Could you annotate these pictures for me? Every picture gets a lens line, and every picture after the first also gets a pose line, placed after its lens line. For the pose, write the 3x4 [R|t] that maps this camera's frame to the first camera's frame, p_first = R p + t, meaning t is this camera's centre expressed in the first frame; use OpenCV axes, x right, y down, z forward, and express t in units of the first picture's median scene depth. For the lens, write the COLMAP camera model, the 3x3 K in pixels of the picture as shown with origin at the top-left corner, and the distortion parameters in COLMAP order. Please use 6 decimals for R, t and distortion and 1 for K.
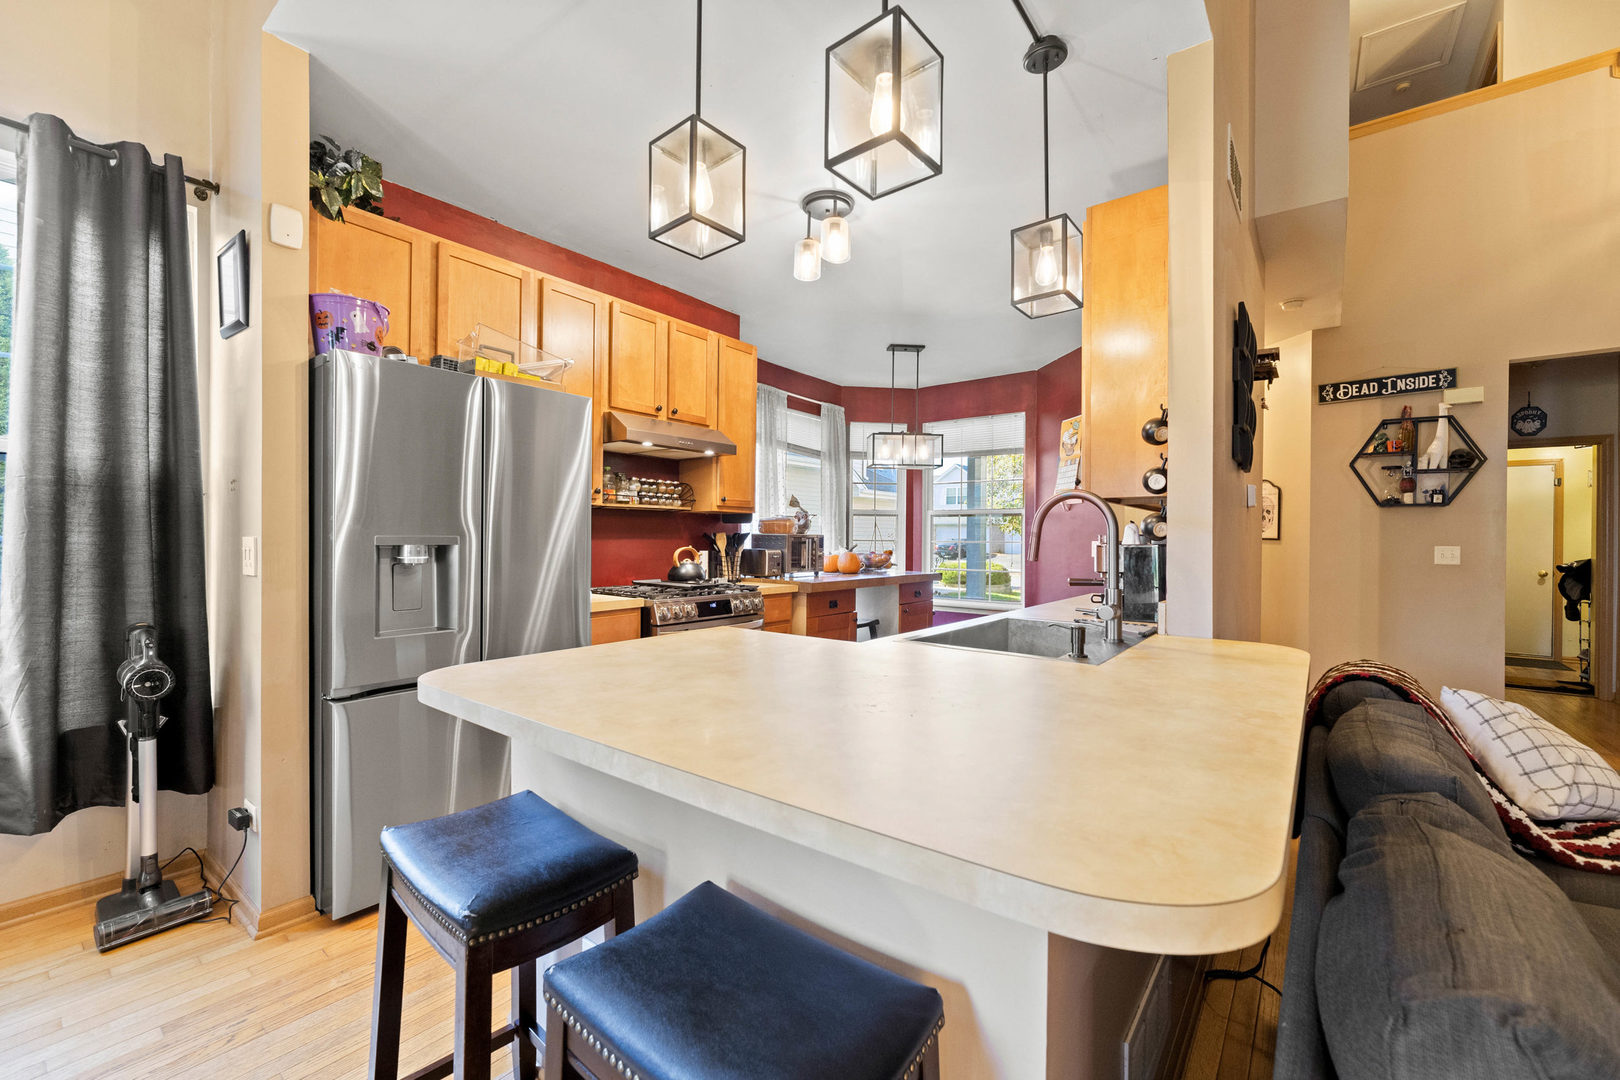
lens RADIAL K [[661.3, 0, 810.0], [0, 661.3, 540.0], [0, 0, 1]] dist [-0.002995, -0.000179]
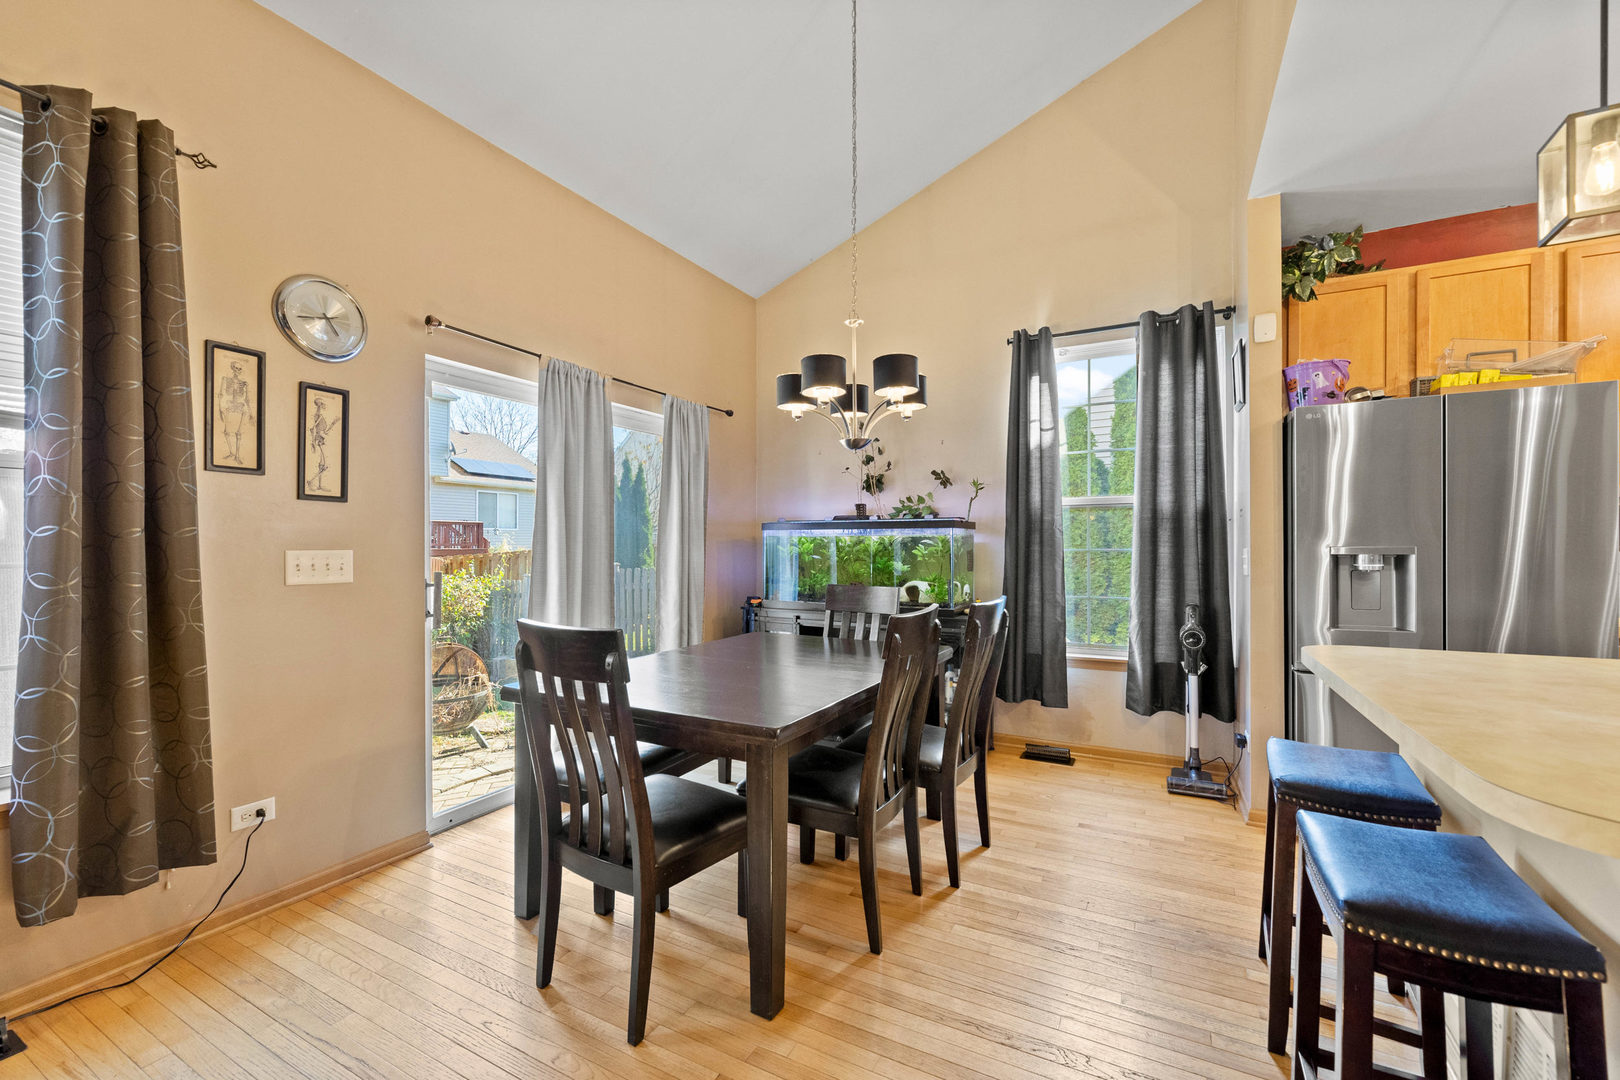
lens RADIAL K [[656.1, 0, 803.3], [0, 656.1, 551.4], [0, 0, 1]] dist [-0.000828, -0.000042]
pose [[0.166314, -0.002173, -0.986070, 0.367895], [0.001884, 0.999996, -0.001886, 0.002418], [0.986071, -0.001544, 0.166318, -0.179164]]
